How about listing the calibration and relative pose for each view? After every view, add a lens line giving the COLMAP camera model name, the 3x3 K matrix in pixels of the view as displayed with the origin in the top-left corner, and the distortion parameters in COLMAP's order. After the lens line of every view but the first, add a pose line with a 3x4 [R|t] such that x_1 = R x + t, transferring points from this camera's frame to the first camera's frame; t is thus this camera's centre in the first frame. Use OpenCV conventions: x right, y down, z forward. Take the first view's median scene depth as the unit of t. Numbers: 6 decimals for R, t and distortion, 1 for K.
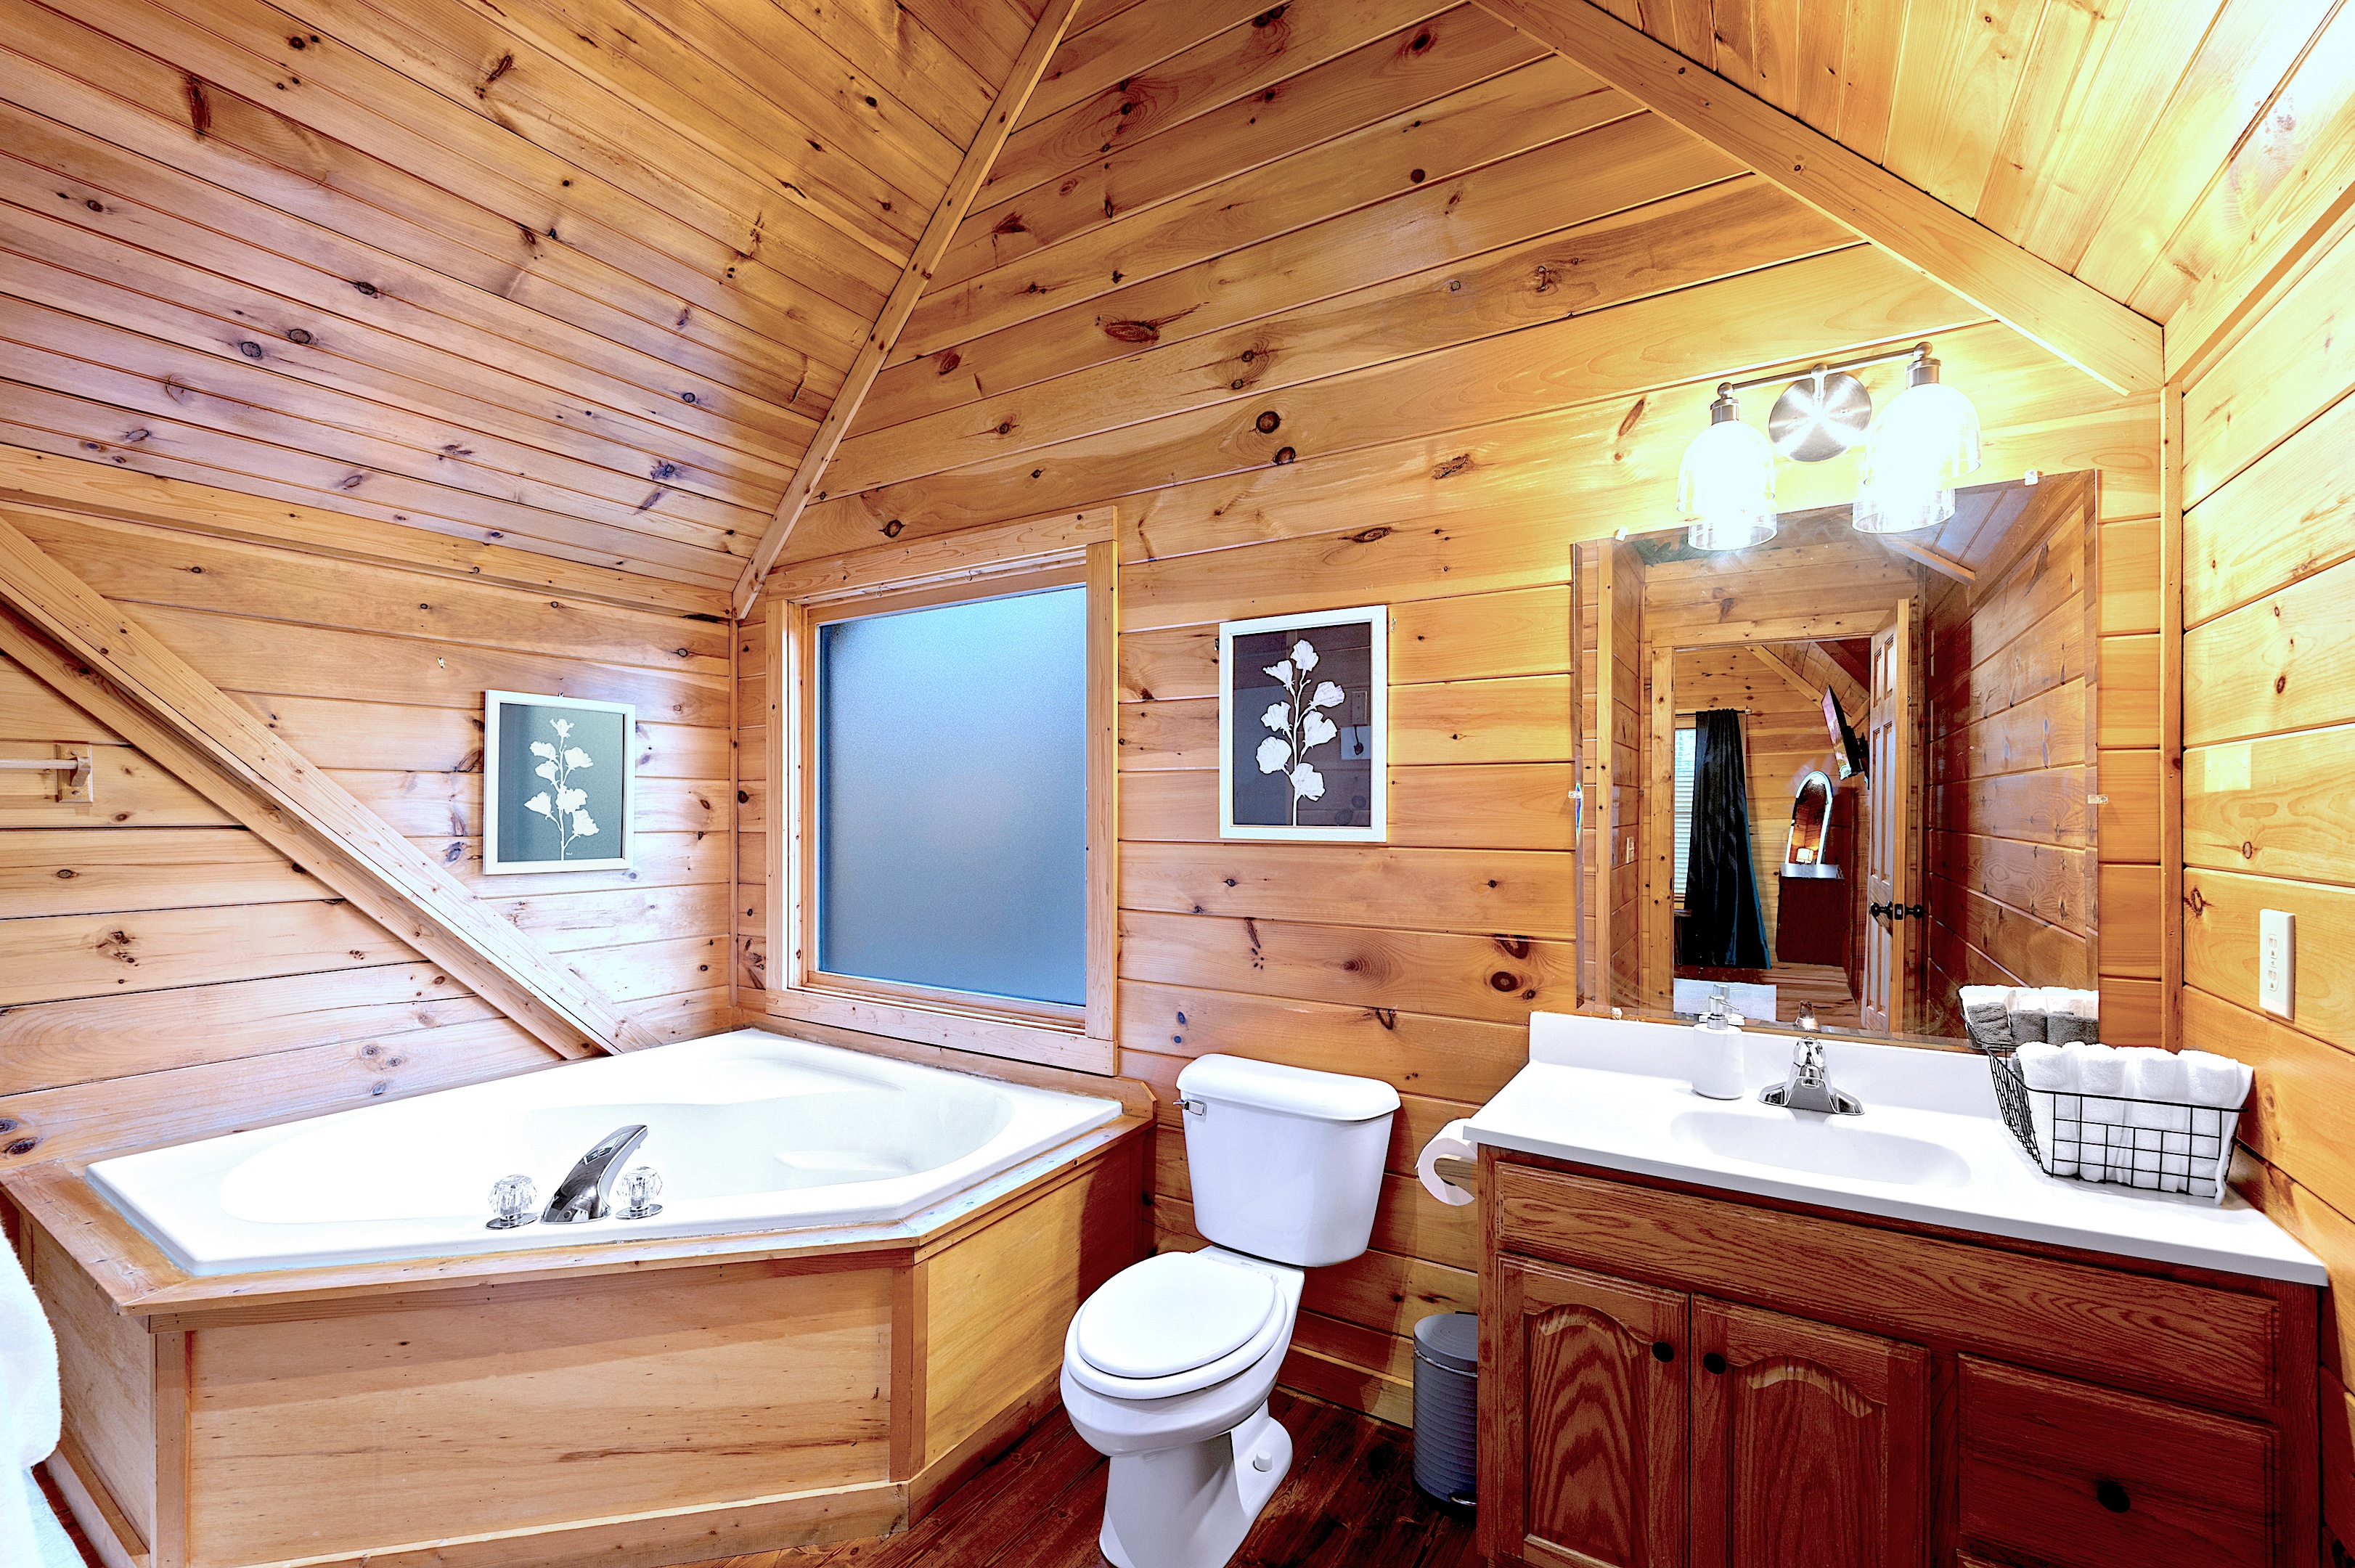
lens RADIAL K [[937.2, 0, 1187.6], [0, 937.2, 803.3], [0, 0, 1]] dist [0.002666, -0.000130]
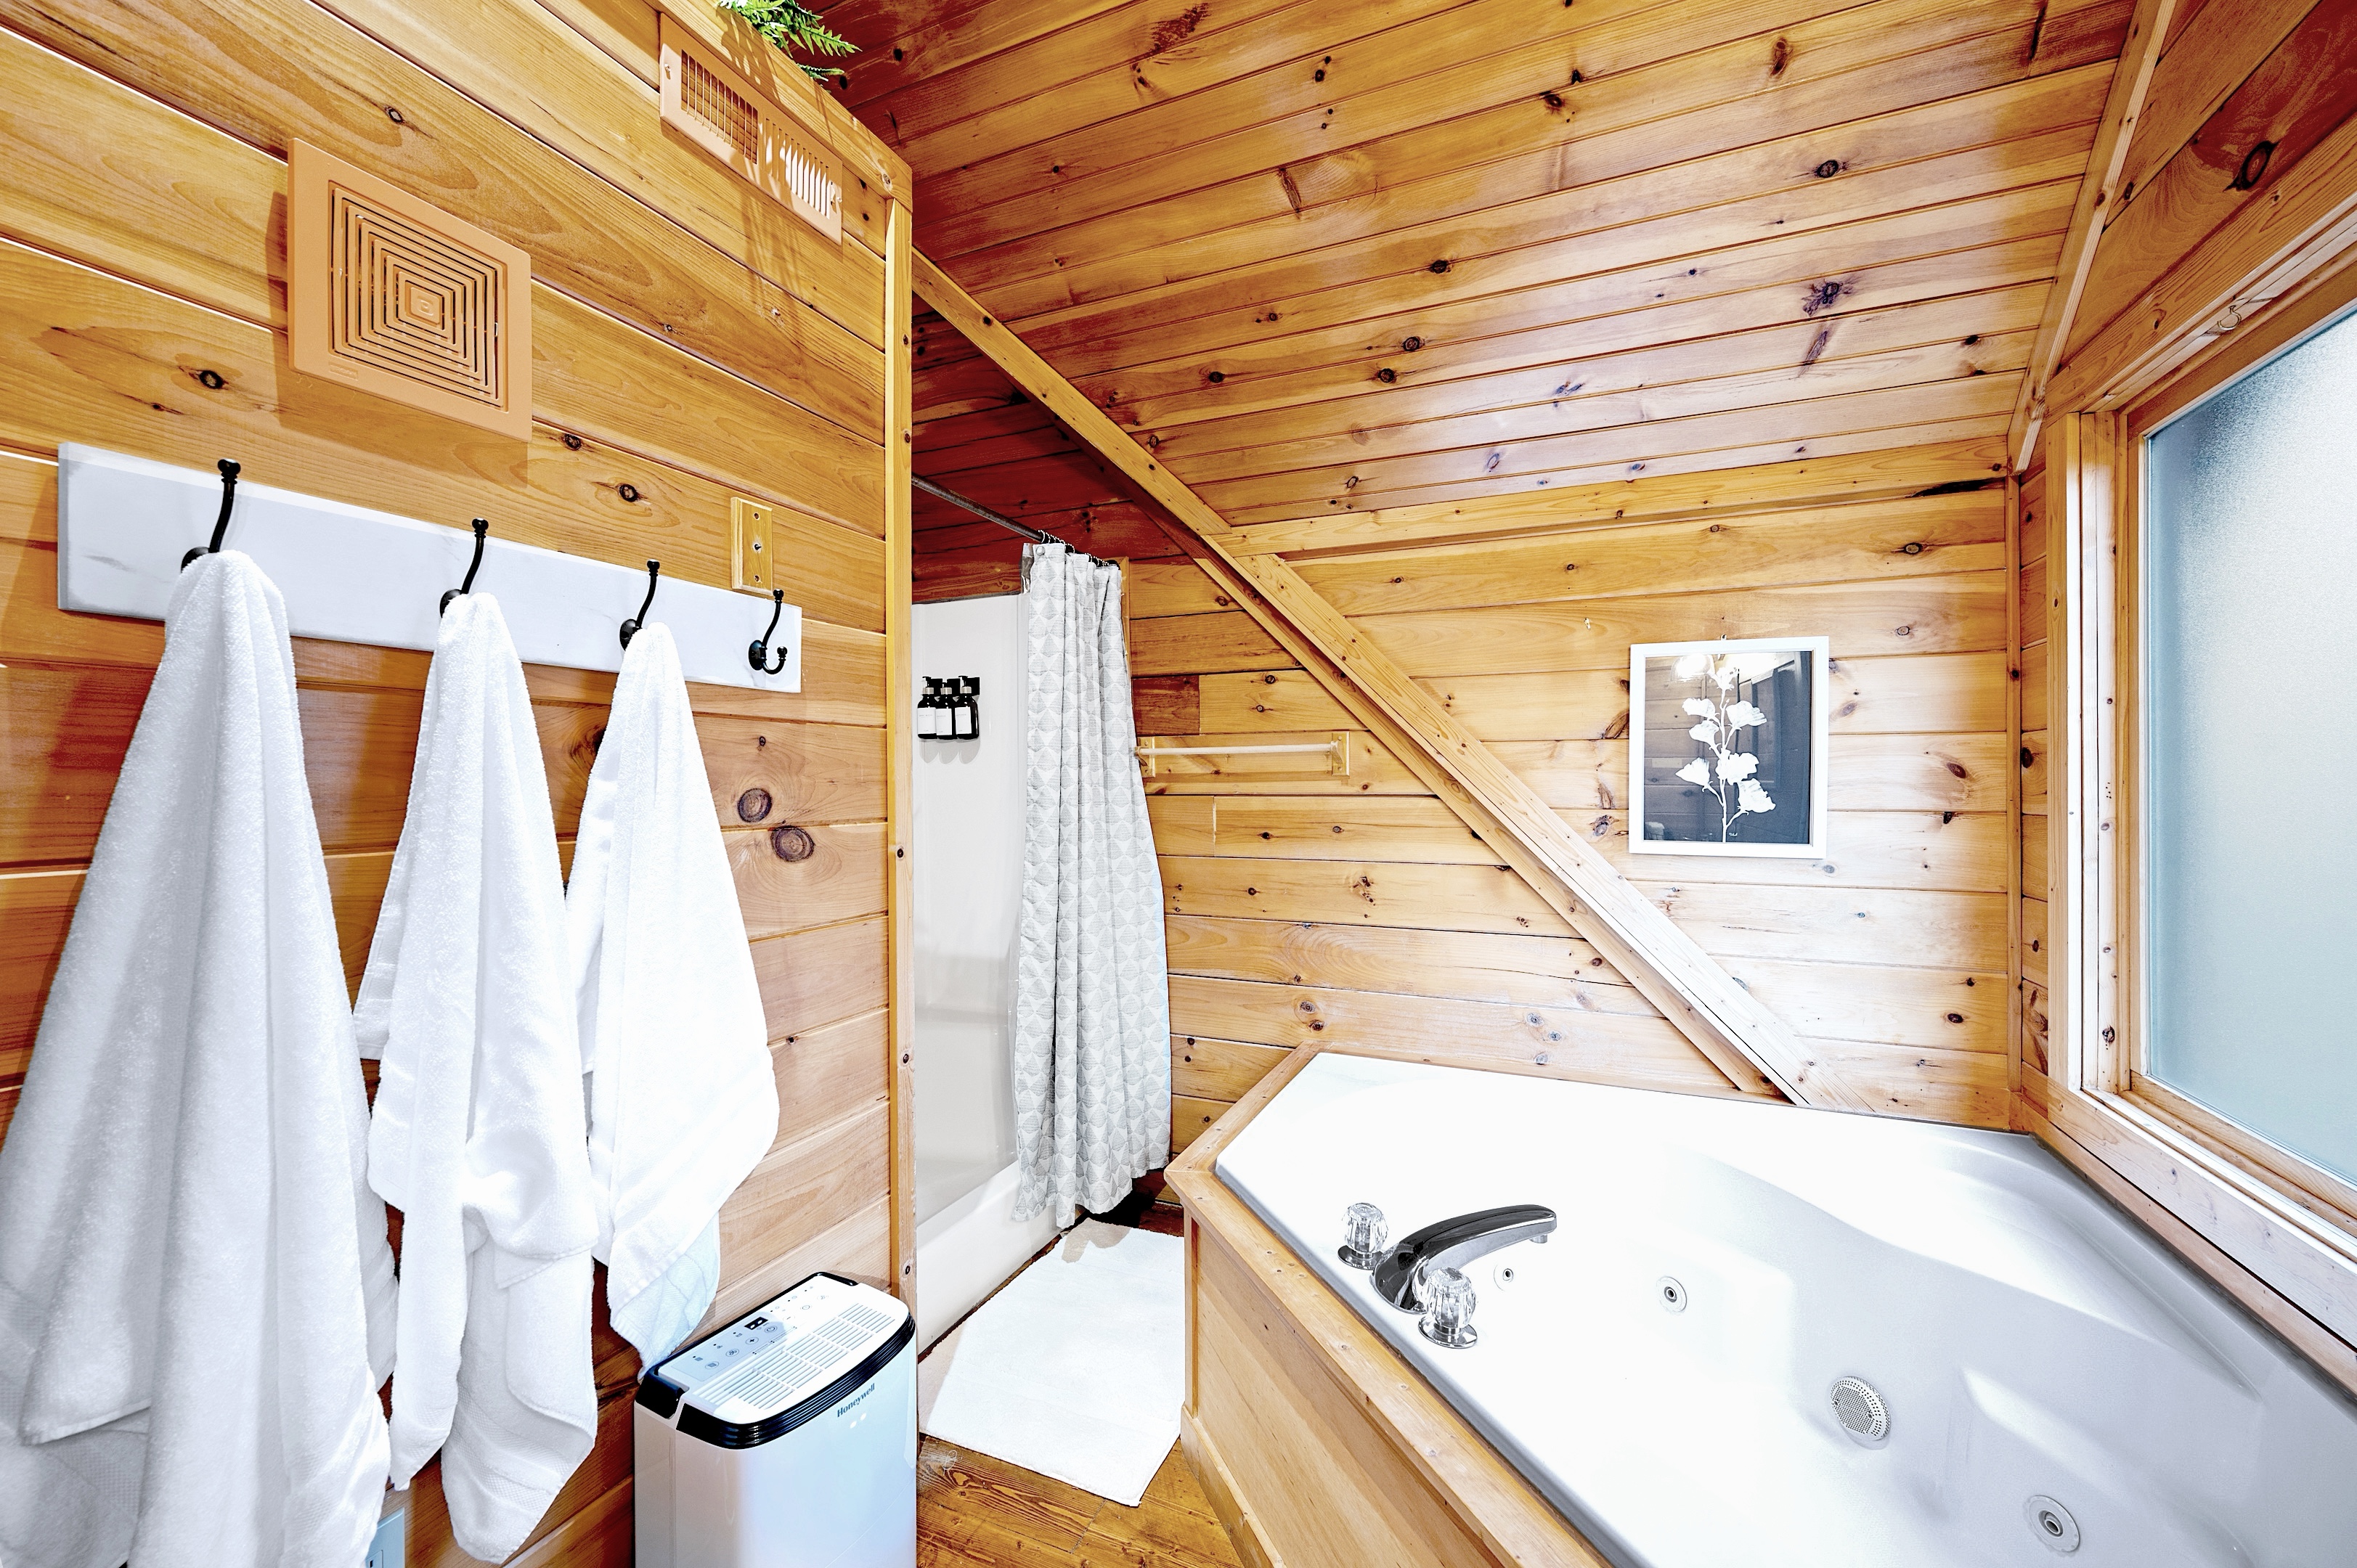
lens RADIAL K [[937.9, 0, 1182.4], [0, 937.9, 780.8], [0, 0, 1]] dist [0.002666, -0.000130]
pose [[0.157086, -0.005465, -0.987570, 0.062860], [0.009792, 0.999944, -0.003976, 0.006861], [0.987536, -0.009046, 0.157131, 0.435976]]
